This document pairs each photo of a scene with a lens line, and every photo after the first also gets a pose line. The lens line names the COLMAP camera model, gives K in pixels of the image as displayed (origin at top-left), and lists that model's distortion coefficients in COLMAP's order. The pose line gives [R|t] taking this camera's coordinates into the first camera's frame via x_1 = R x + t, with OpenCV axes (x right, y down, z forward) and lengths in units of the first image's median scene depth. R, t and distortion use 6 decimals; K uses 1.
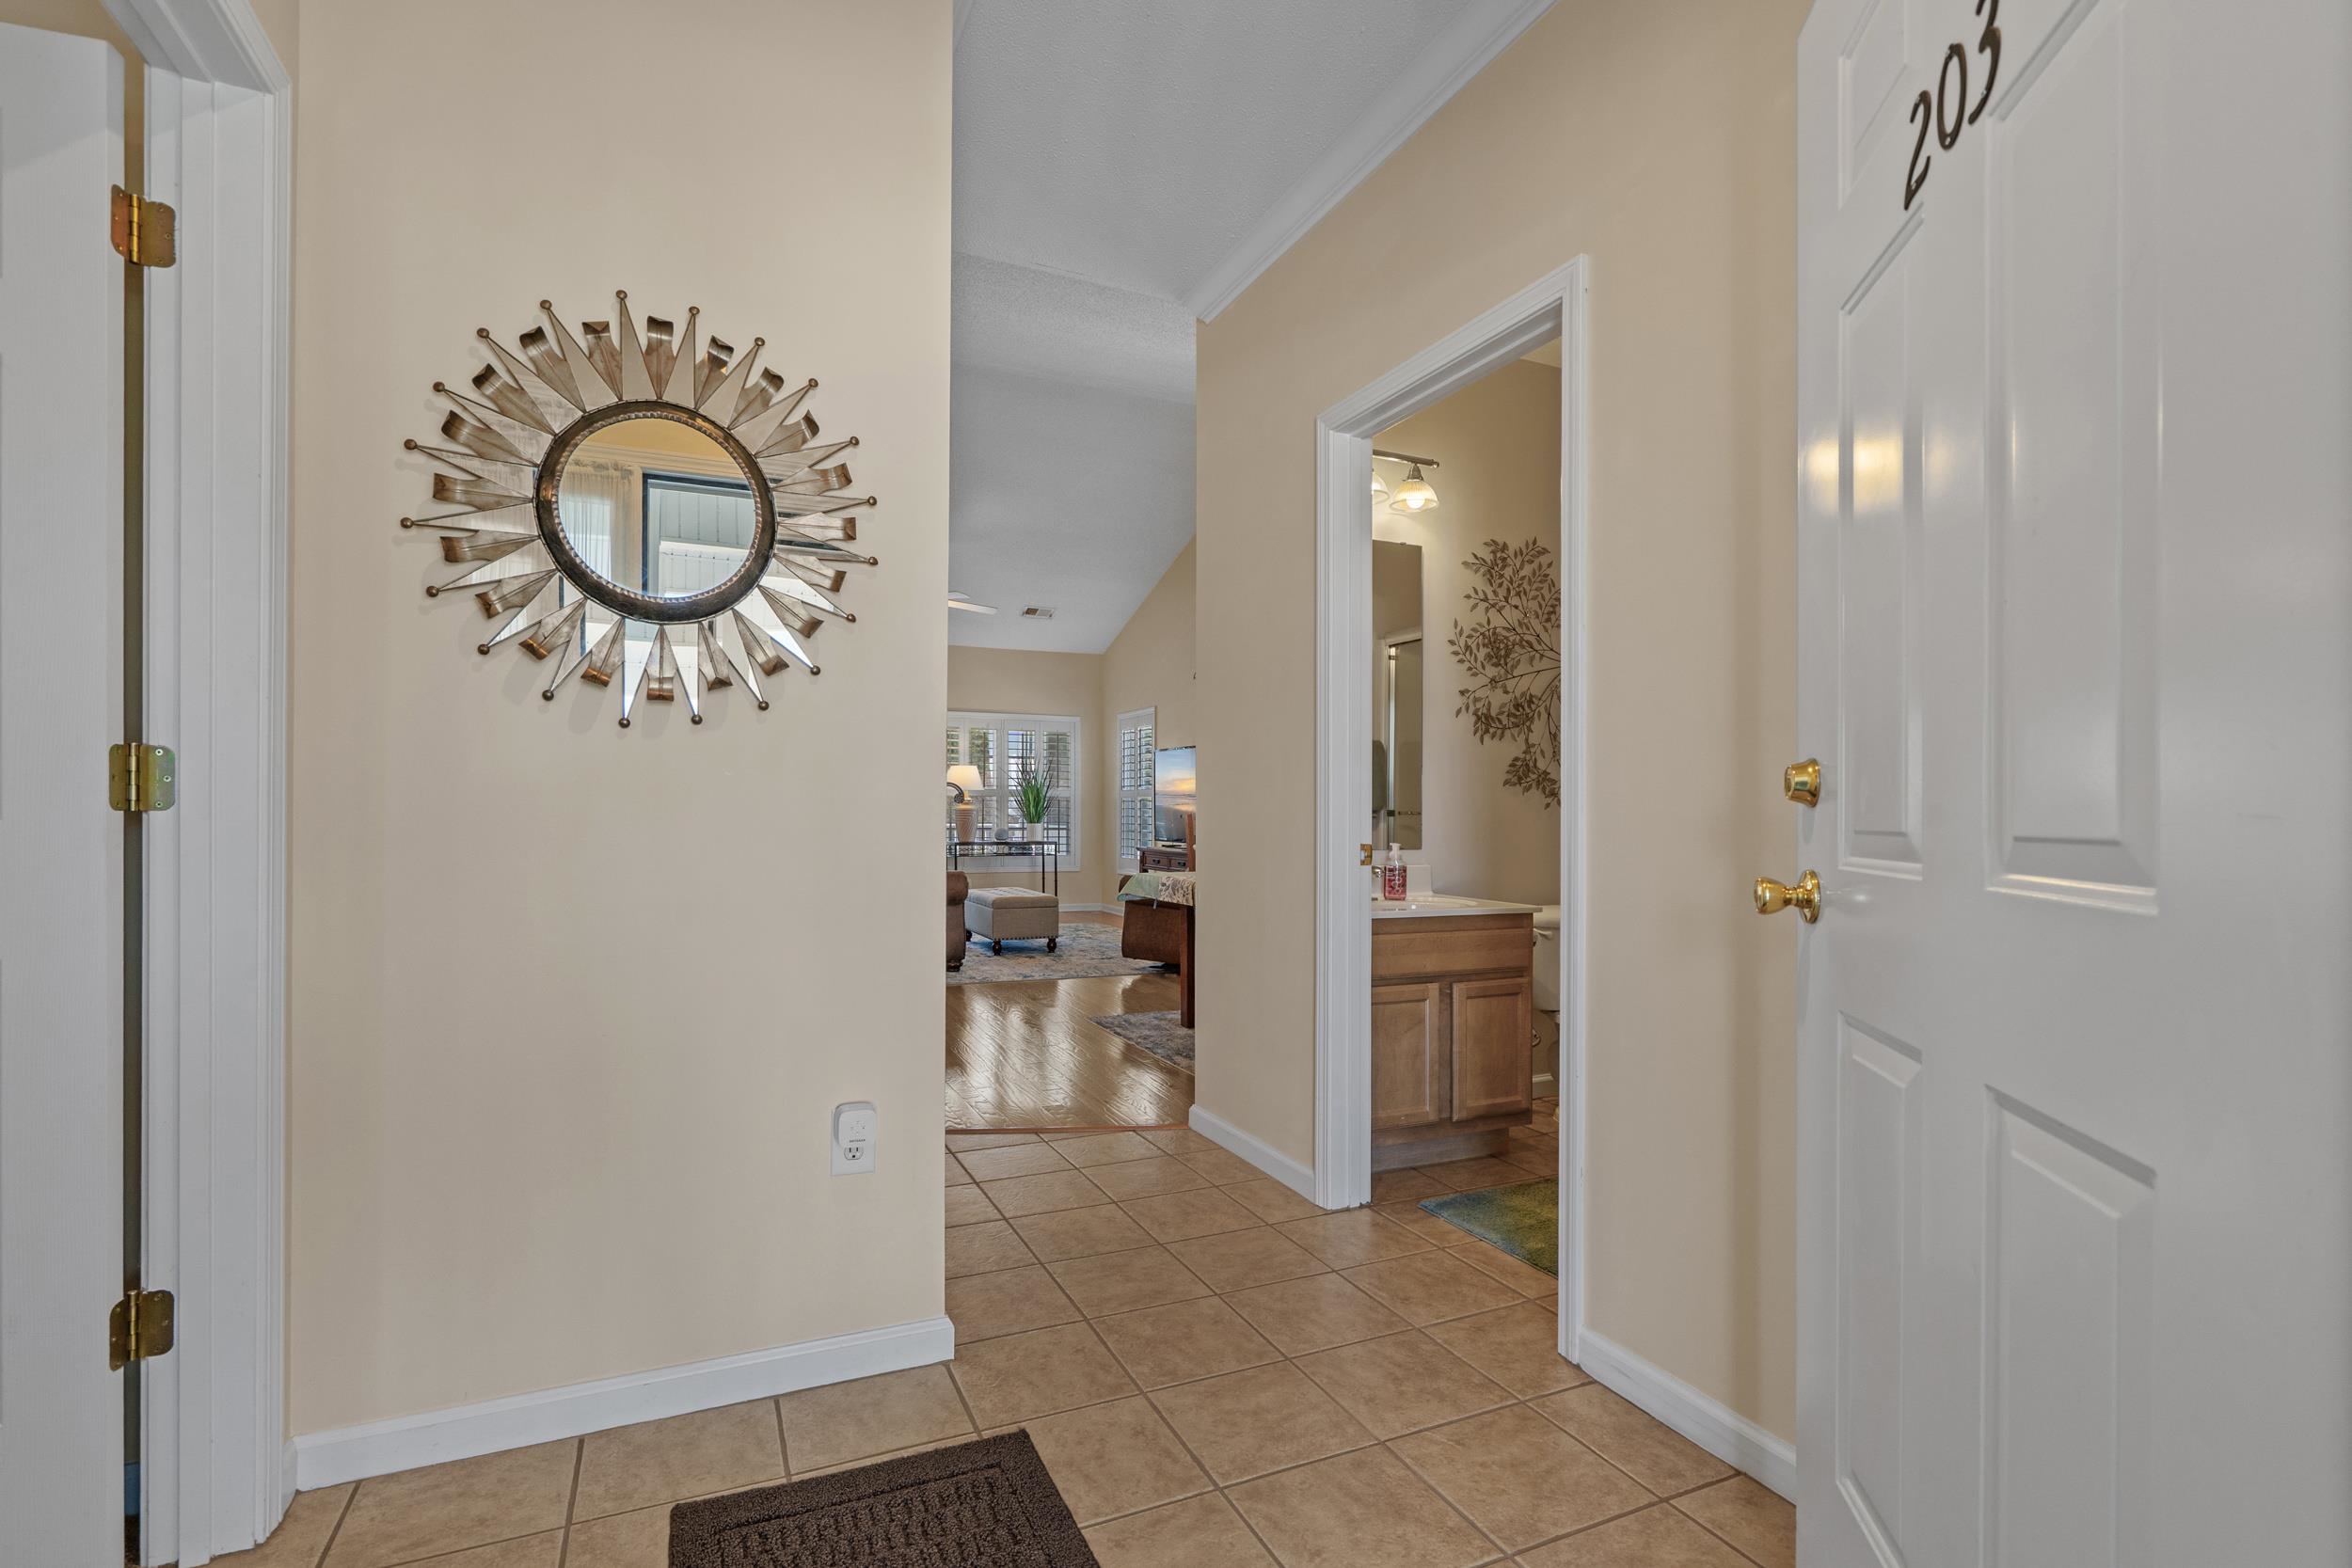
lens RADIAL K [[1077.7, 0, 1178.8], [0, 1077.7, 798.0], [0, 0, 1]] dist [-0.006869, 0.003712]
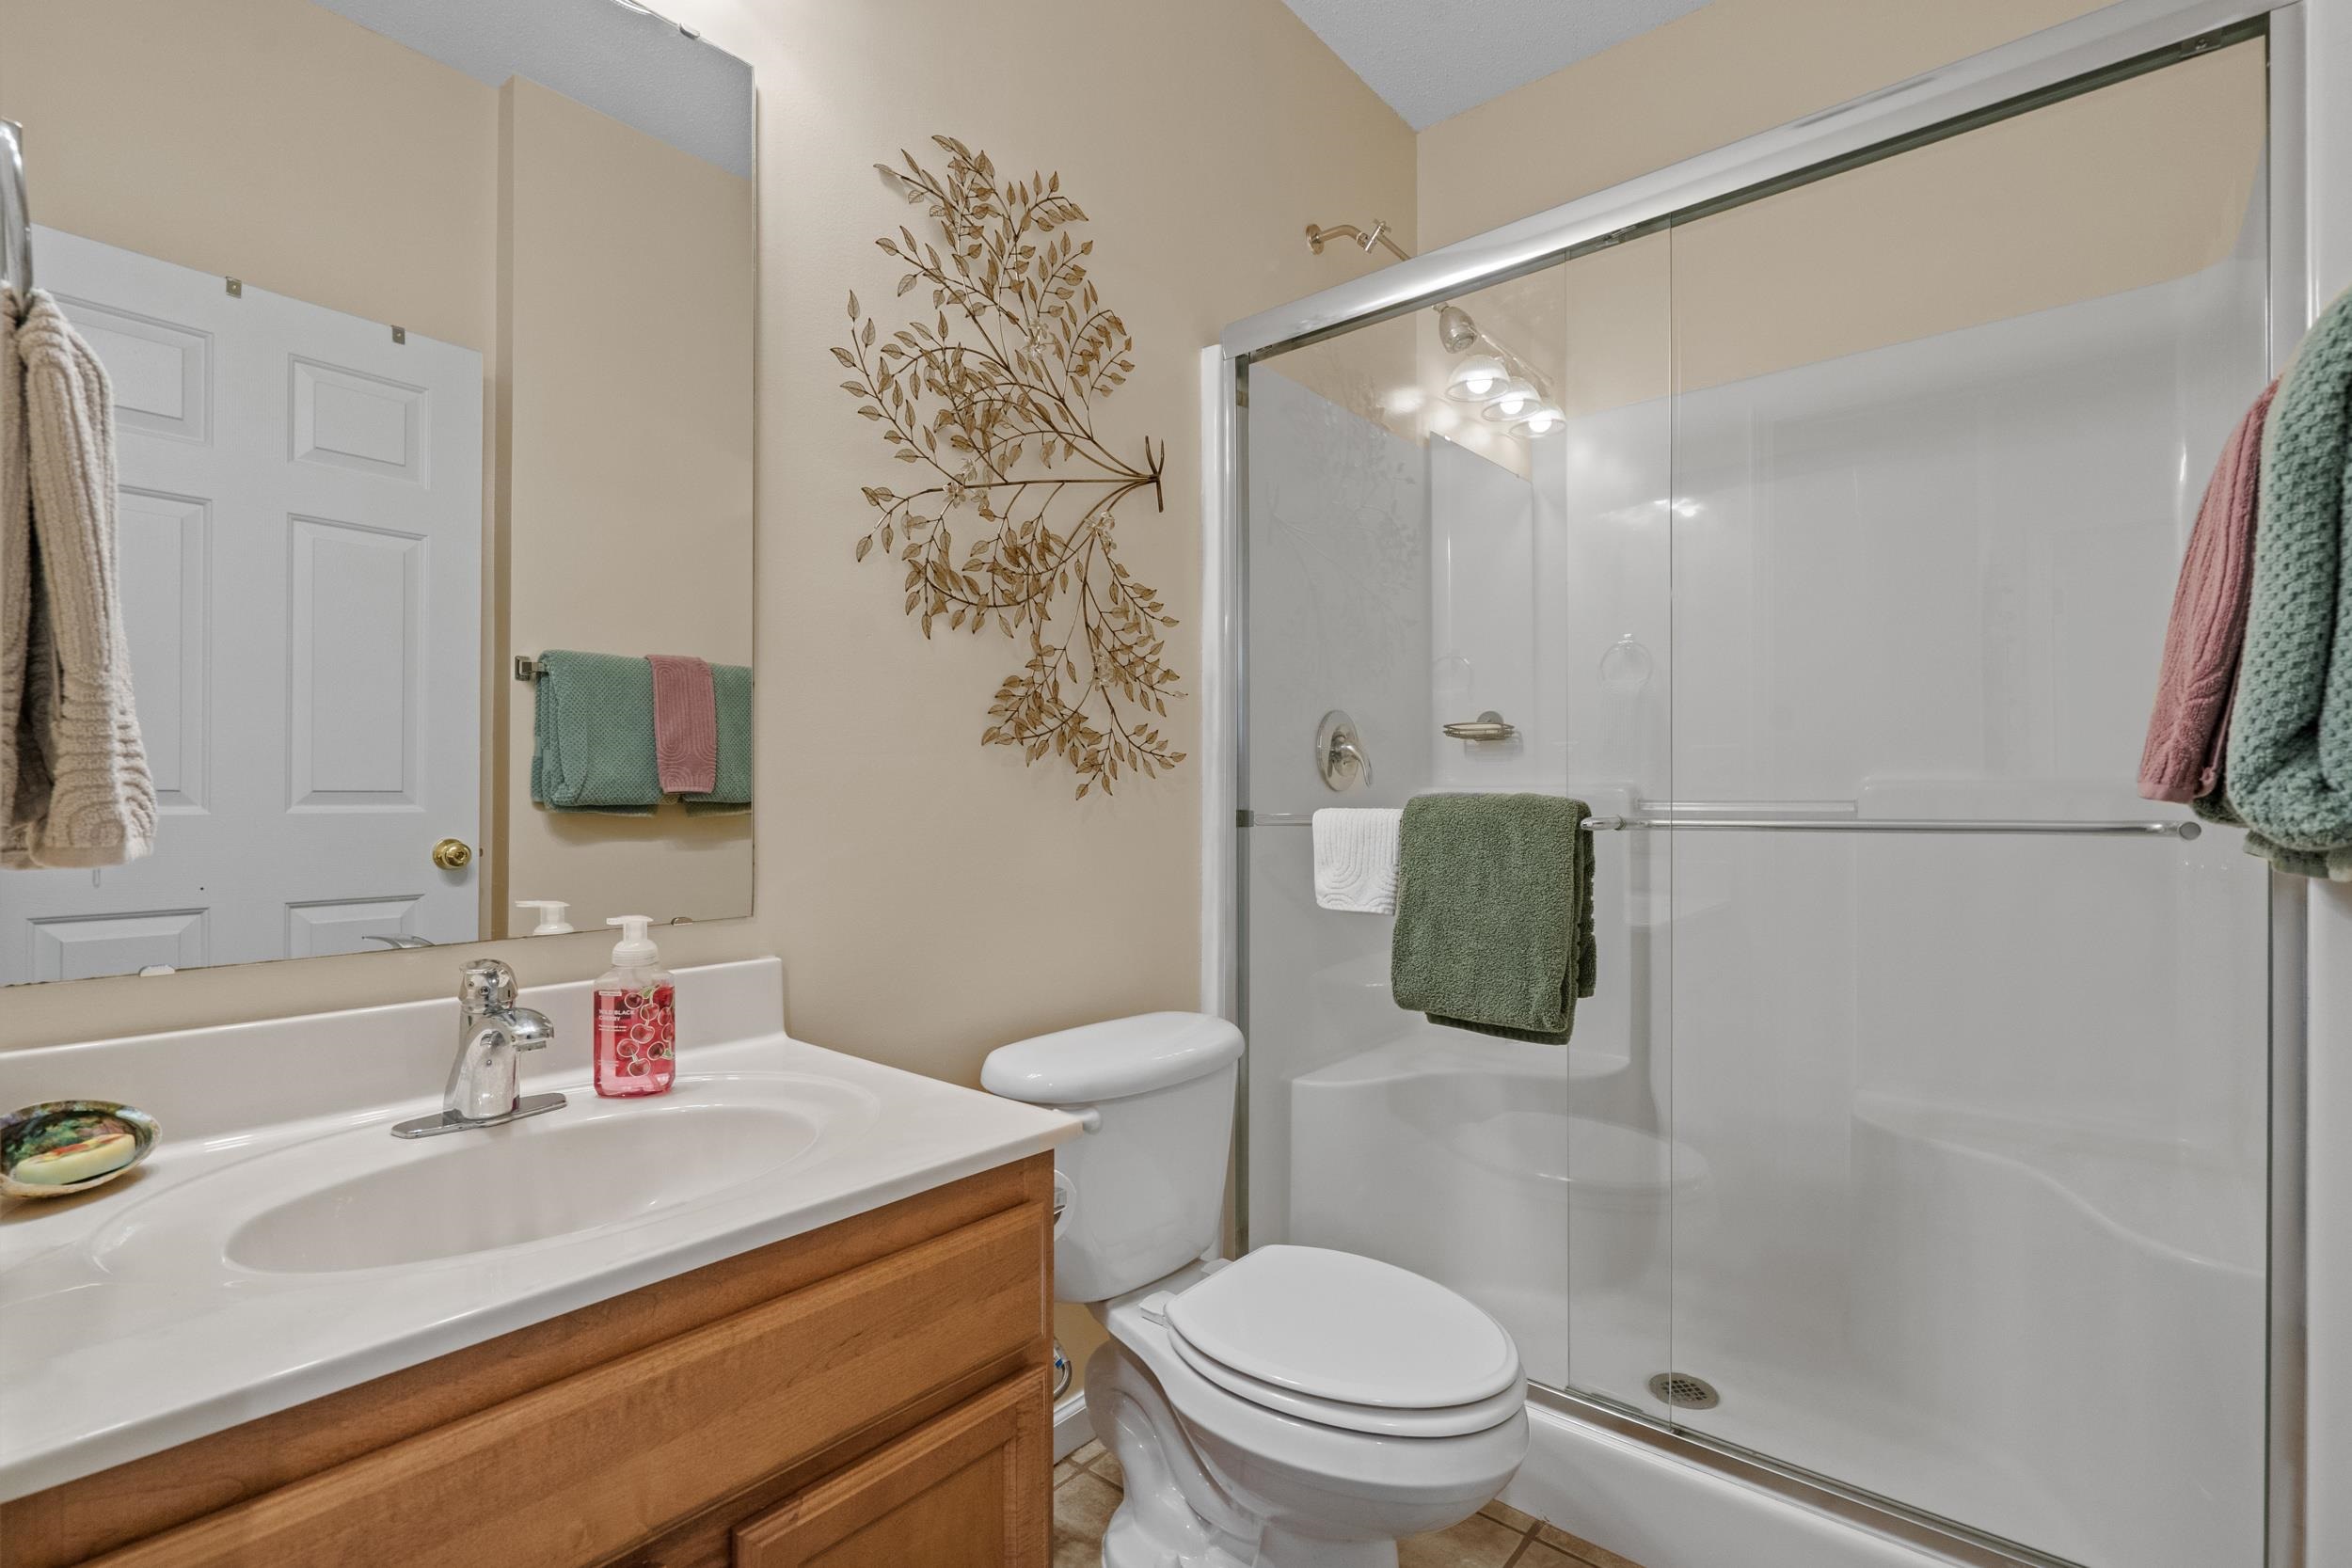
lens RADIAL K [[1077.7, 0, 1179.2], [0, 1077.7, 789.9], [0, 0, 1]] dist [-0.006869, 0.003712]
pose [[0.905180, -0.004165, 0.425008, 0.194603], [-0.000144, 0.999949, 0.010106, 0.002100], [-0.425028, -0.009209, 0.905133, 0.595122]]
